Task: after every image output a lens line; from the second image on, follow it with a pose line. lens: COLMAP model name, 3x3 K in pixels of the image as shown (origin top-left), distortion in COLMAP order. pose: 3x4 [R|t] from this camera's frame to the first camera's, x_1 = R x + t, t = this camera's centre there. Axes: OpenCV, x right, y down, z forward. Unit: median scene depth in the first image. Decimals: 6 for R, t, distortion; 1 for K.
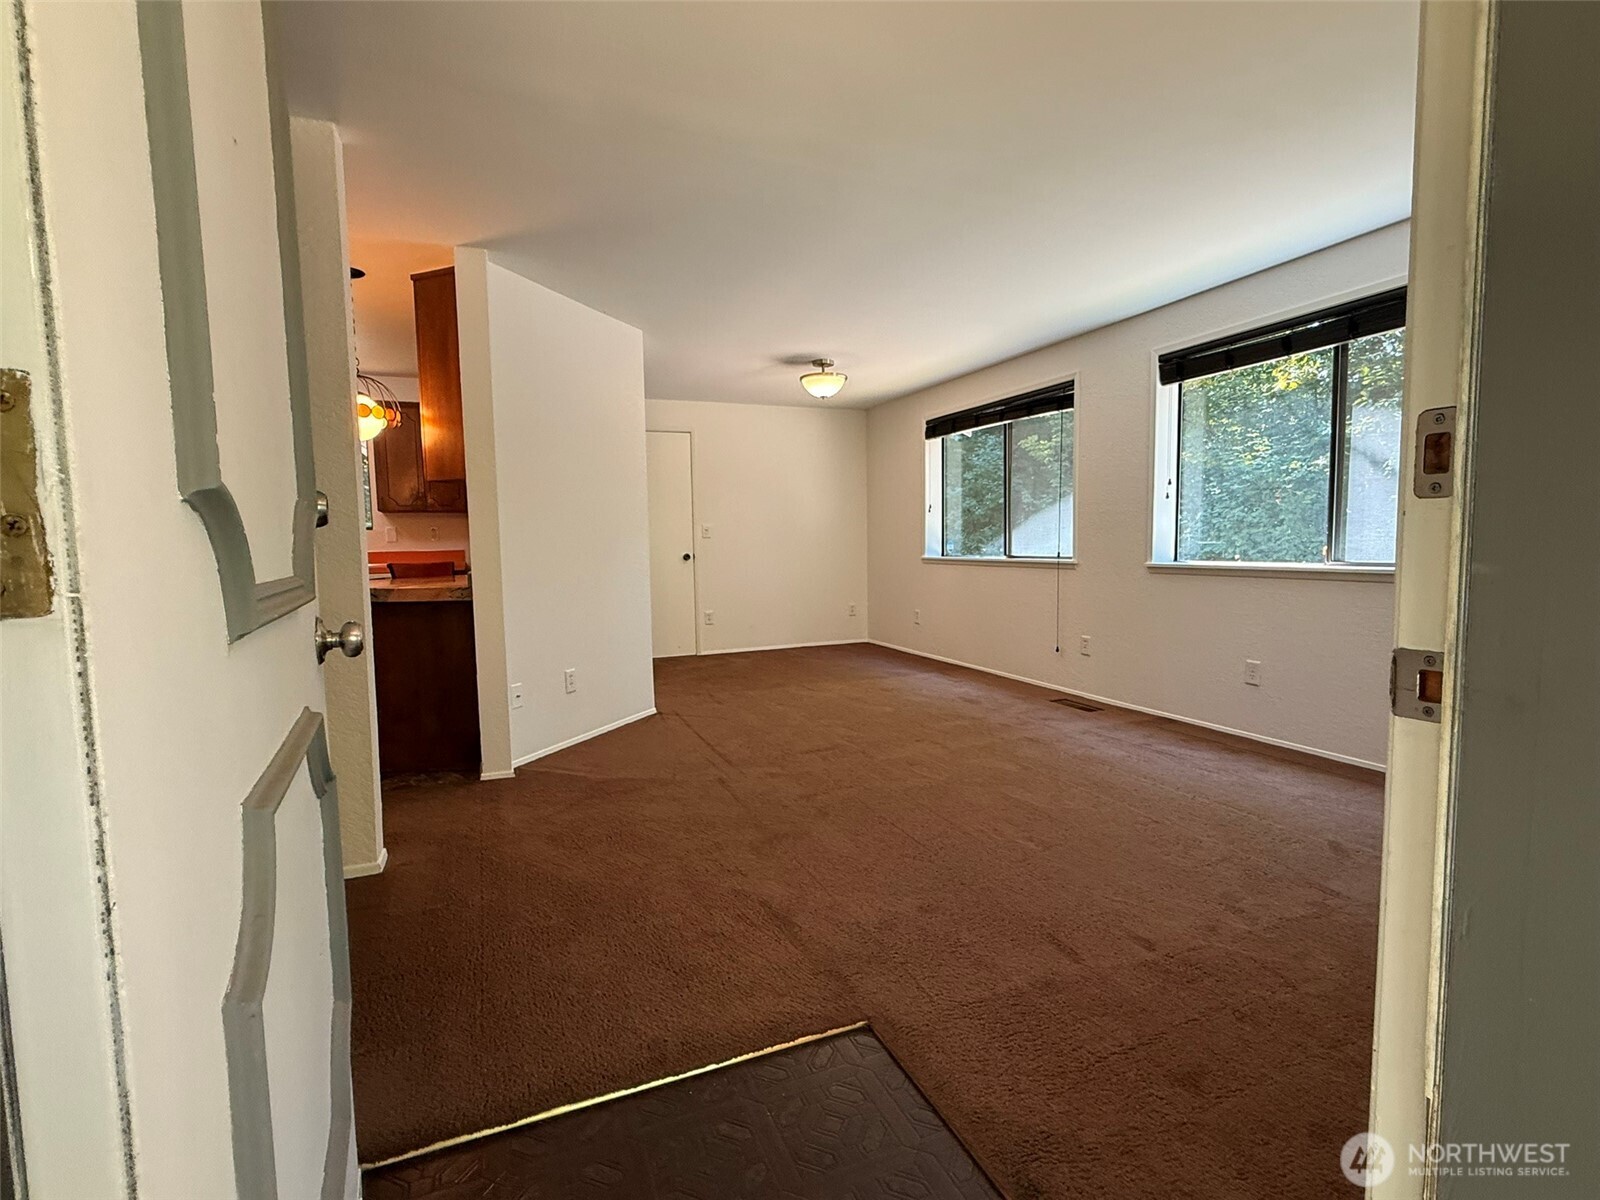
lens RADIAL K [[749.1, 0, 789.3], [0, 749.1, 605.9], [0, 0, 1]] dist [-0.002698, 0.000746]
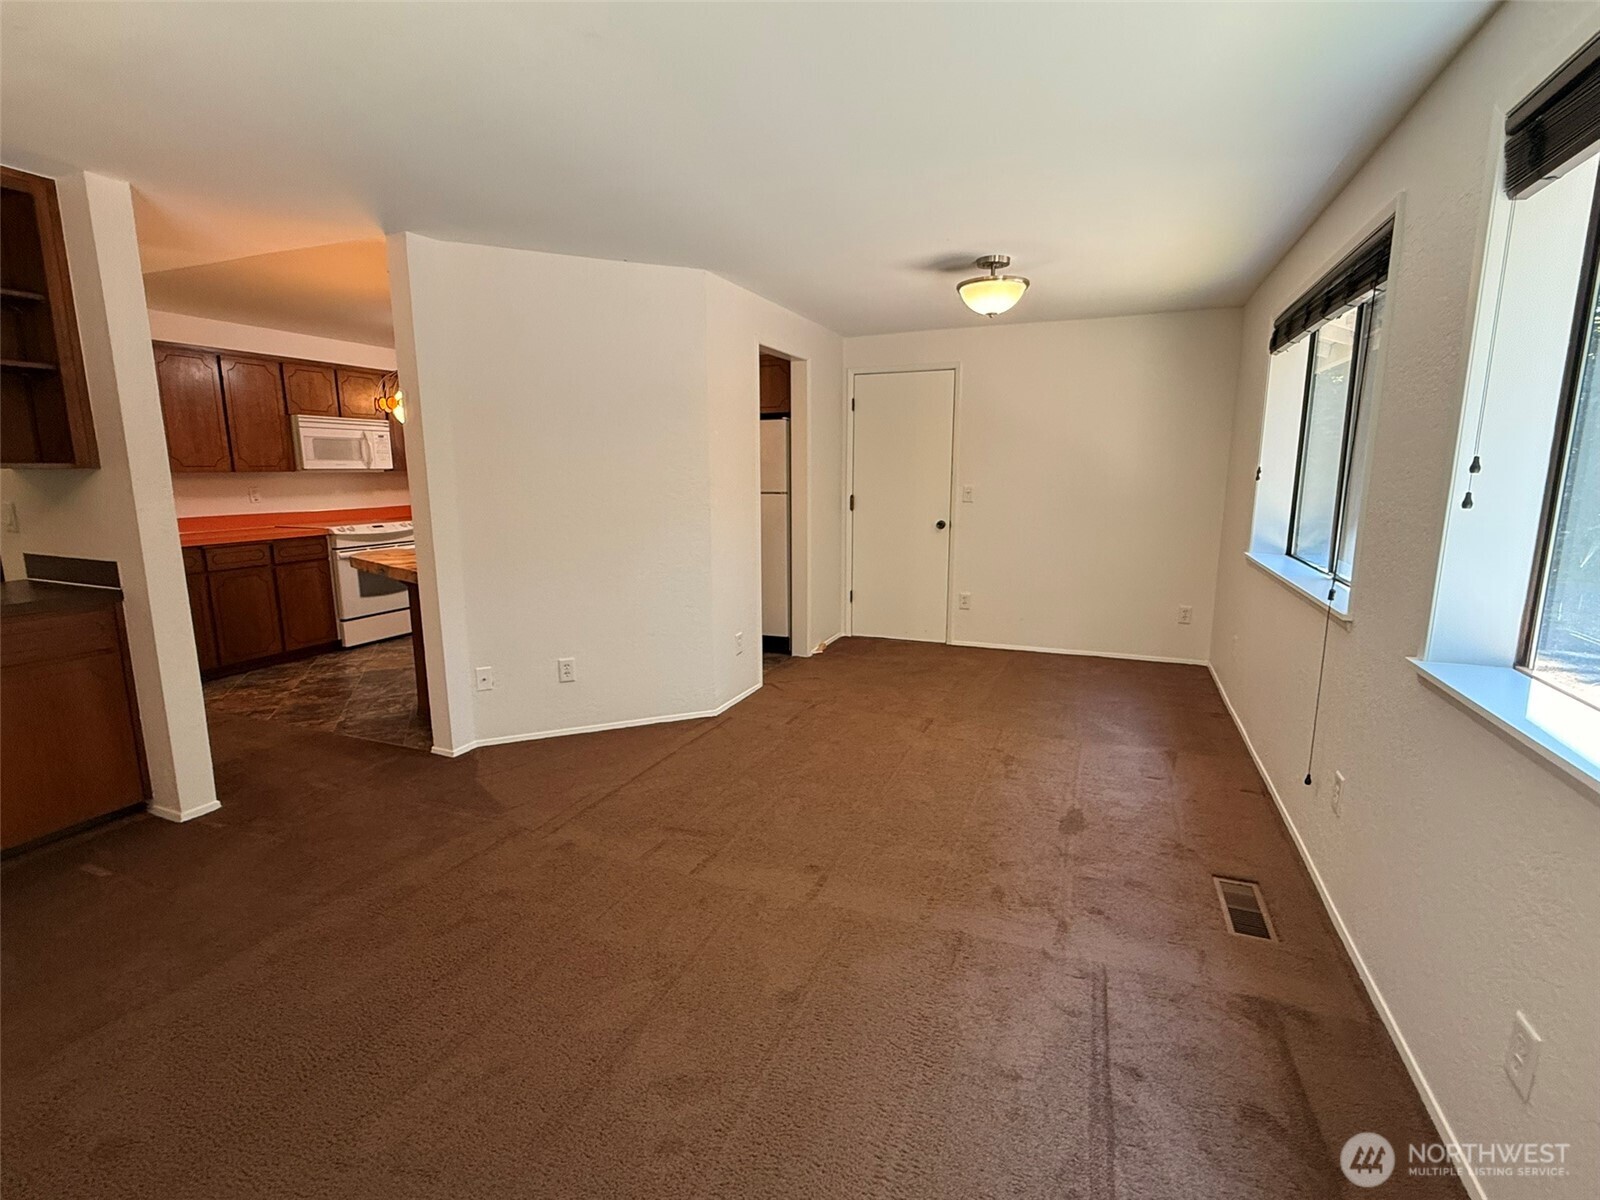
lens RADIAL K [[749.1, 0, 792.7], [0, 749.1, 604.6], [0, 0, 1]] dist [-0.002698, 0.000746]
pose [[0.714689, 0.140328, -0.685221, 0.508046], [-0.070412, 0.989125, 0.129125, -0.115506], [0.695889, -0.044036, 0.716798, 0.463247]]
